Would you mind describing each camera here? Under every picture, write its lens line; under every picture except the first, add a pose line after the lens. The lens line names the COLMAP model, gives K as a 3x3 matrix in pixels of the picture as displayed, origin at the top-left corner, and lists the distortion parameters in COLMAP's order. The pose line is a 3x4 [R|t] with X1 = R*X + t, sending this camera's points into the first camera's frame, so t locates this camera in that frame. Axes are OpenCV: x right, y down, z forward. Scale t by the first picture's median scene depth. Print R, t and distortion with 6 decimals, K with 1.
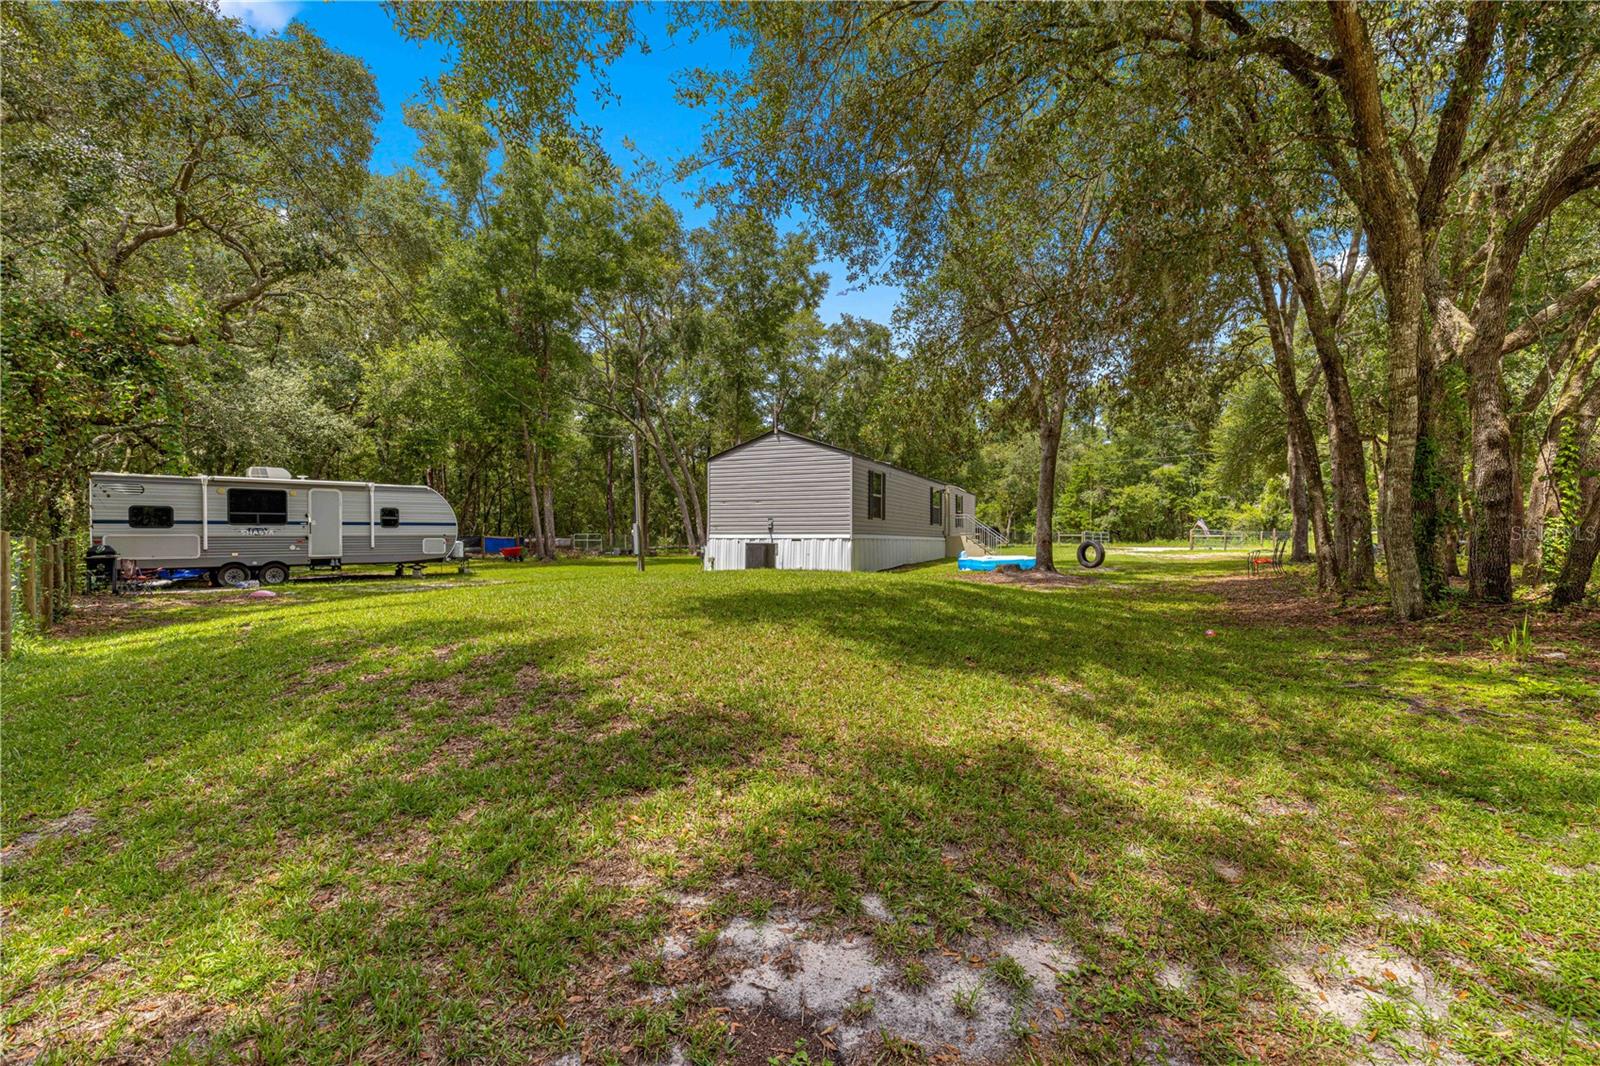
lens RADIAL K [[714.0, 0, 800.3], [0, 714.0, 539.0], [0, 0, 1]] dist [0.004620, -0.000103]
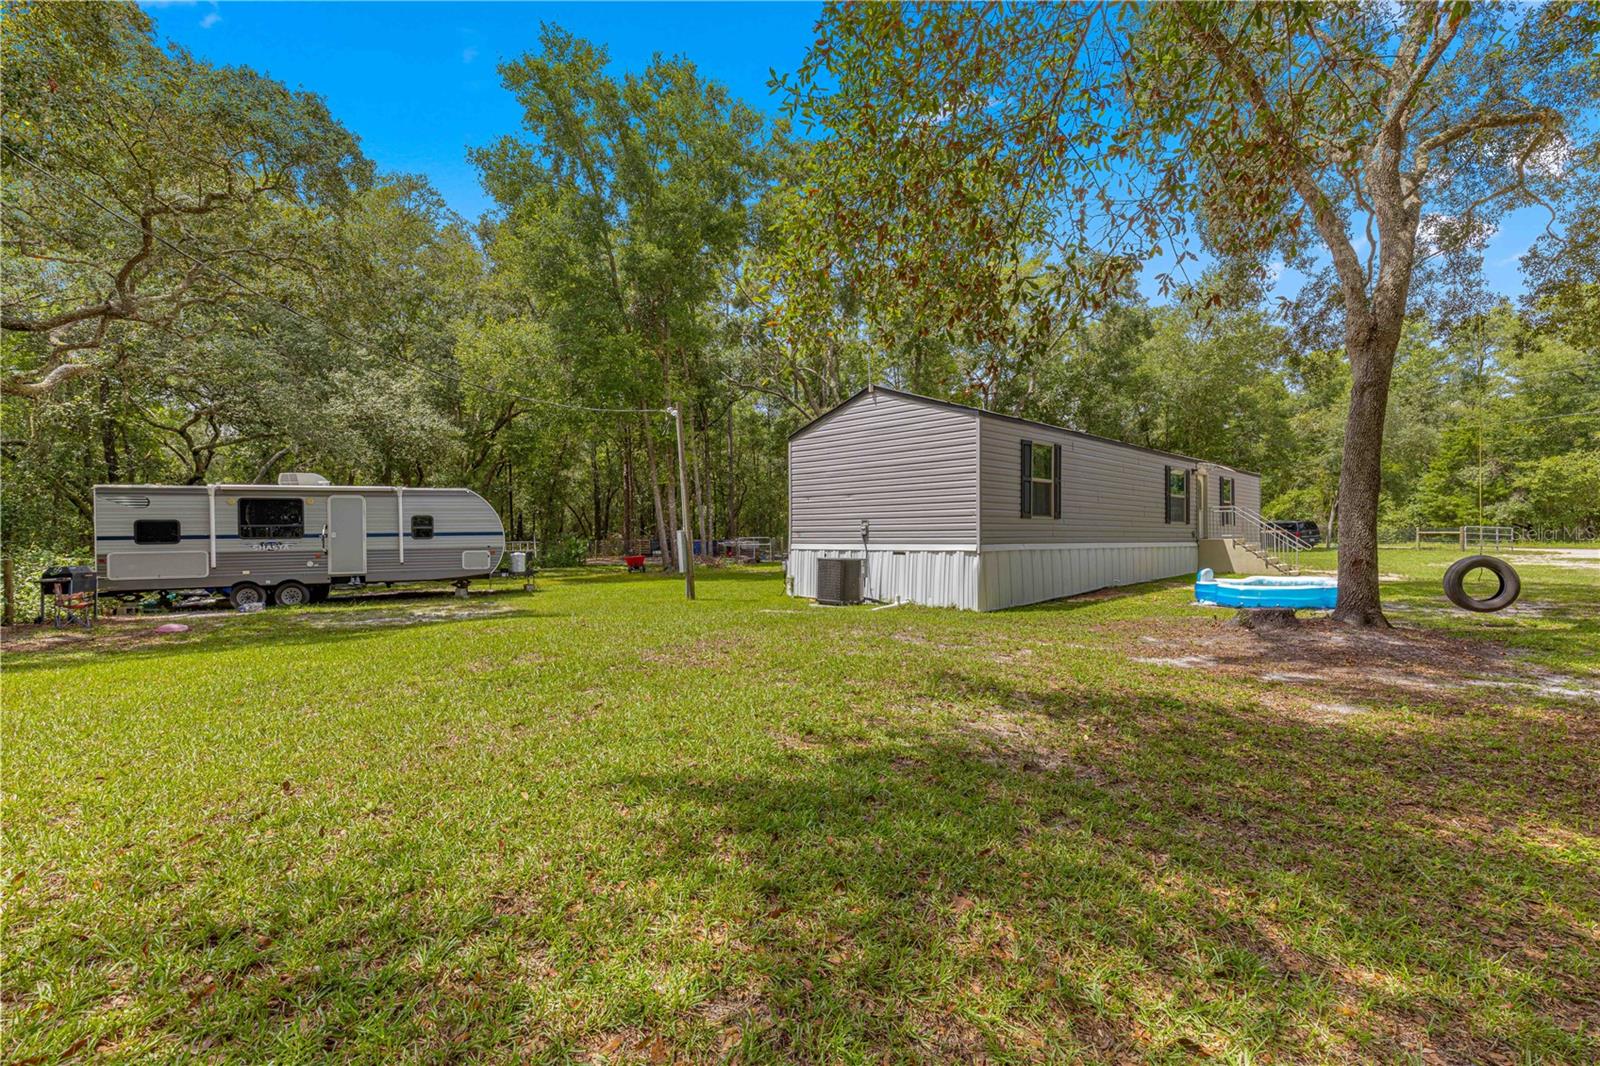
lens RADIAL K [[714.0, 0, 800.3], [0, 714.0, 539.0], [0, 0, 1]] dist [0.004620, -0.000103]
pose [[0.932656, -0.007040, -0.360699, 0.138869], [0.008356, 0.999963, 0.002087, -0.013078], [0.360671, -0.004961, 0.932680, 0.348548]]
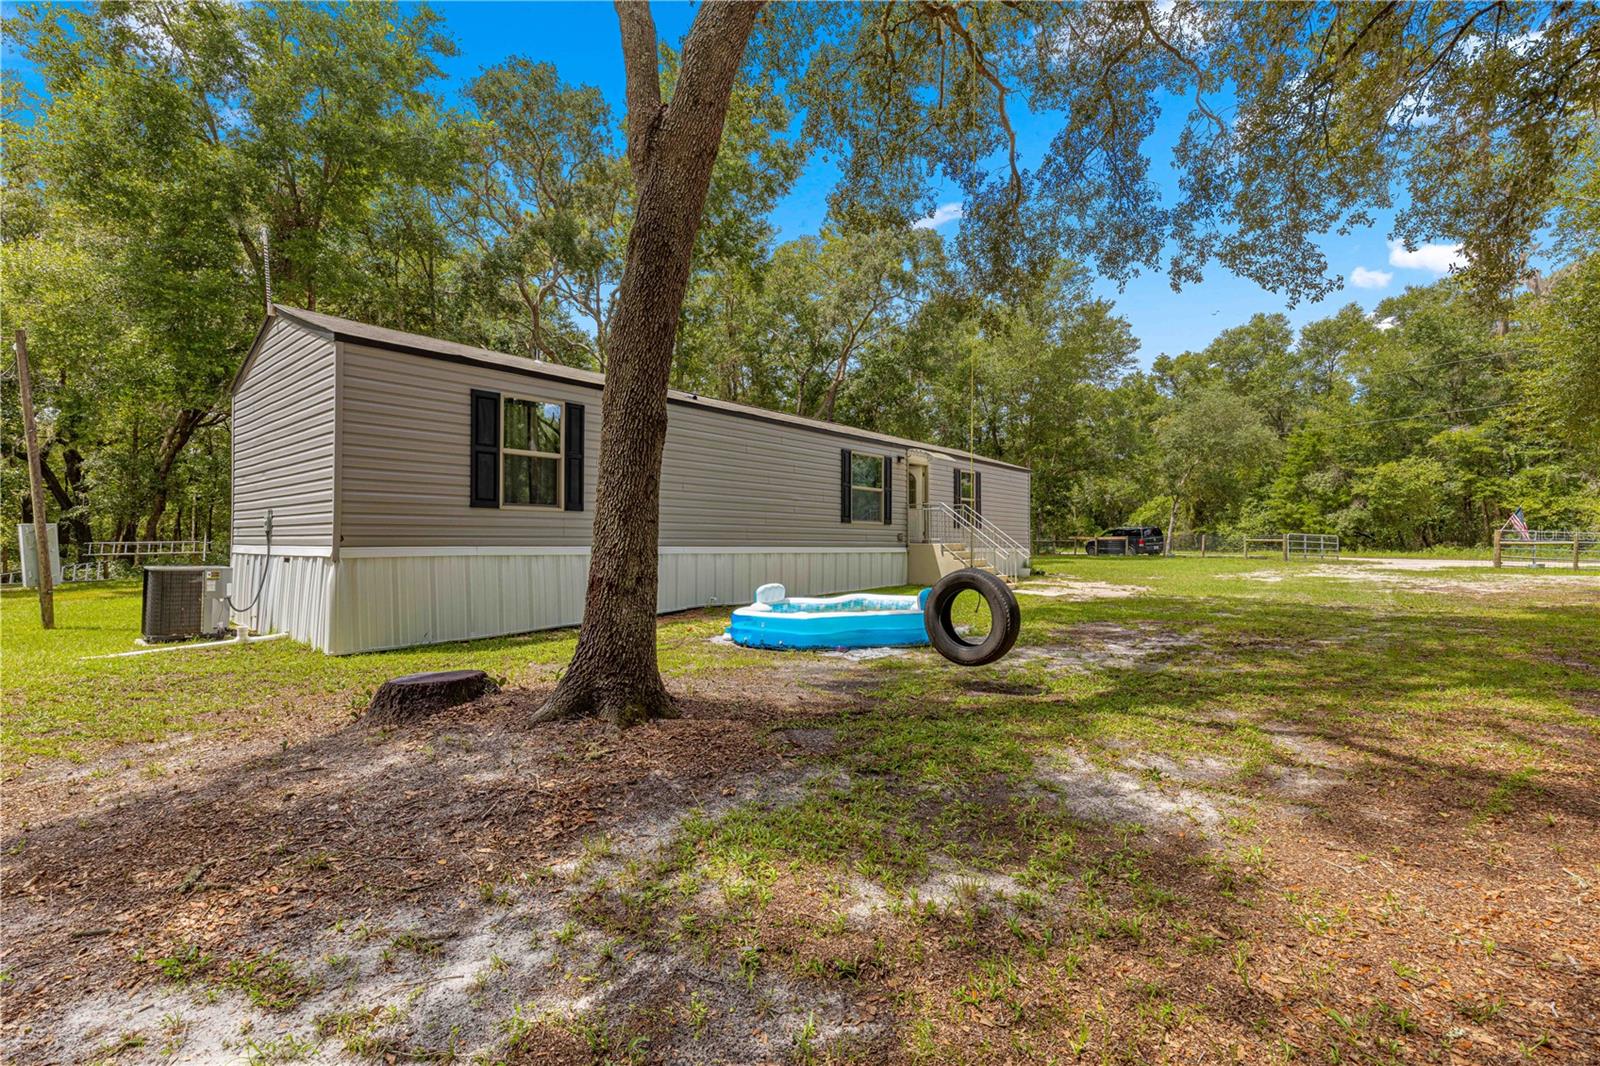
lens RADIAL K [[714.8, 0, 804.9], [0, 714.8, 540.2], [0, 0, 1]] dist [0.001646, 0.000124]
pose [[0.958679, -0.001676, -0.284483, 0.392773], [0.000682, 0.999993, -0.003593, -0.008038], [0.284488, 0.003250, 0.958674, 0.654045]]
